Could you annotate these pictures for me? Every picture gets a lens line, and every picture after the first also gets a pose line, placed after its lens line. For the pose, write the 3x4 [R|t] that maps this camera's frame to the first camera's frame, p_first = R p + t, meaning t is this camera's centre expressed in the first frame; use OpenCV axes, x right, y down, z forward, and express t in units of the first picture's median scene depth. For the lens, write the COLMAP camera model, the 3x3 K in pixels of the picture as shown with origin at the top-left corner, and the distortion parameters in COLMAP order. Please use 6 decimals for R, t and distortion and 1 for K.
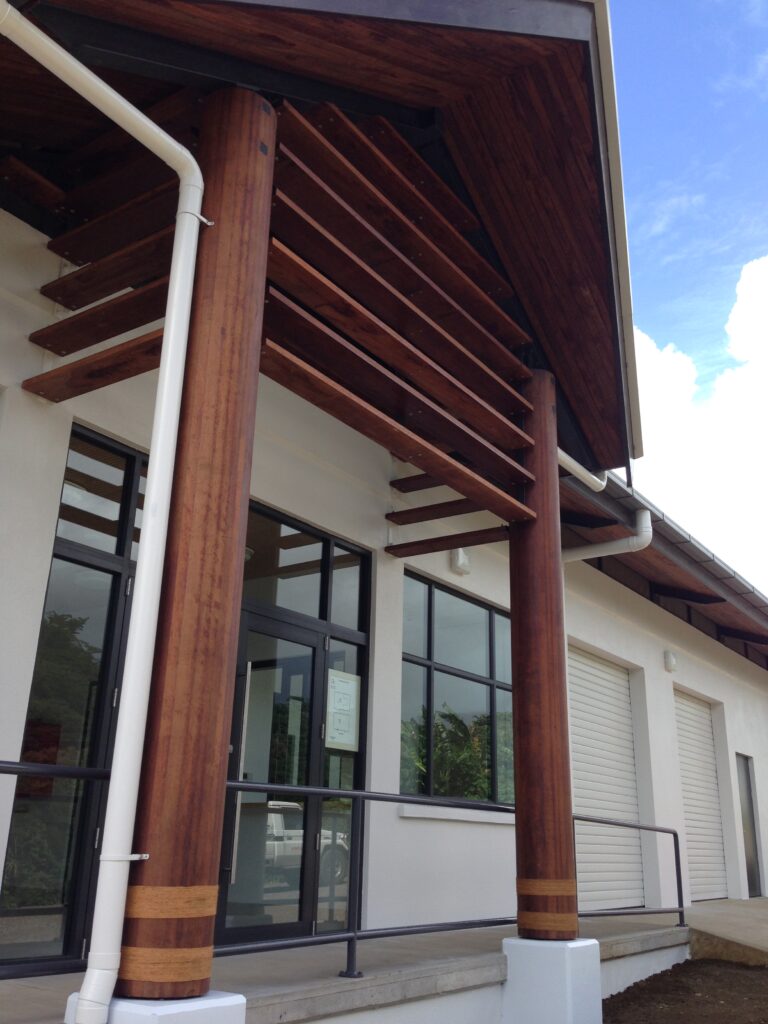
lens RADIAL K [[888.6, 0, 359.8], [0, 888.6, 515.6], [0, 0, 1]] dist [0.144630, -0.250143]
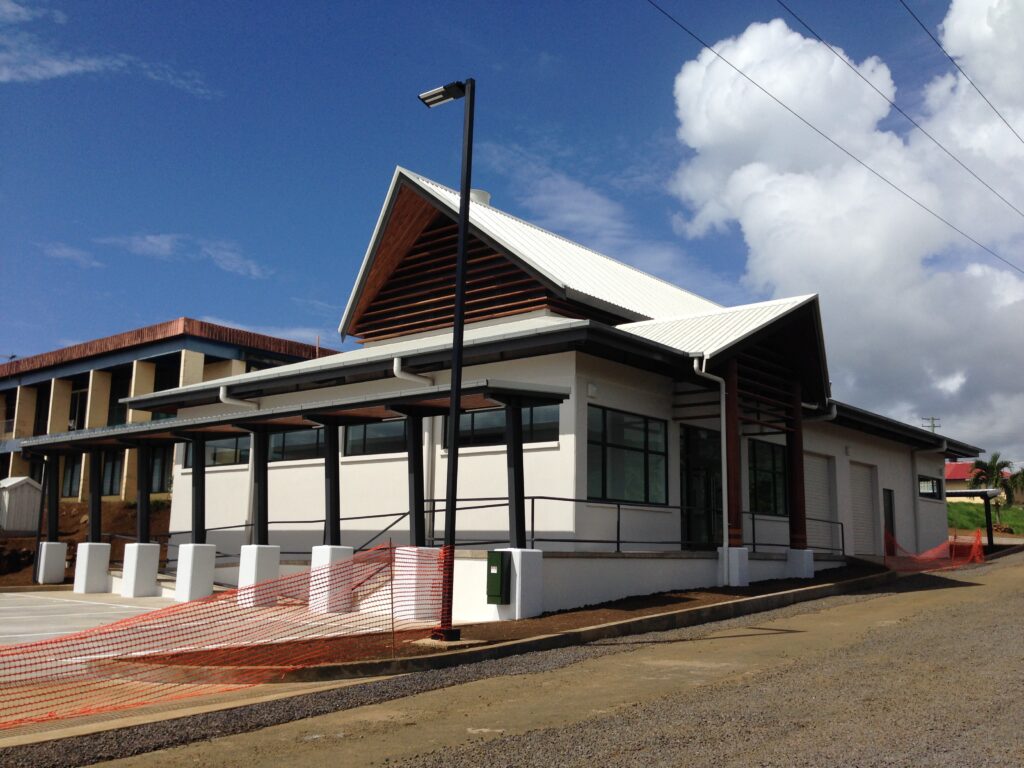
lens RADIAL K [[888.6, 0, 527.6], [0, 888.6, 384.0], [0, 0, 1]] dist [0.144630, -0.250143]
pose [[0.998001, -0.027092, -0.057101, -0.757340], [0.035890, 0.986595, 0.159189, -0.932564], [0.052023, -0.160921, 0.985595, -2.914646]]
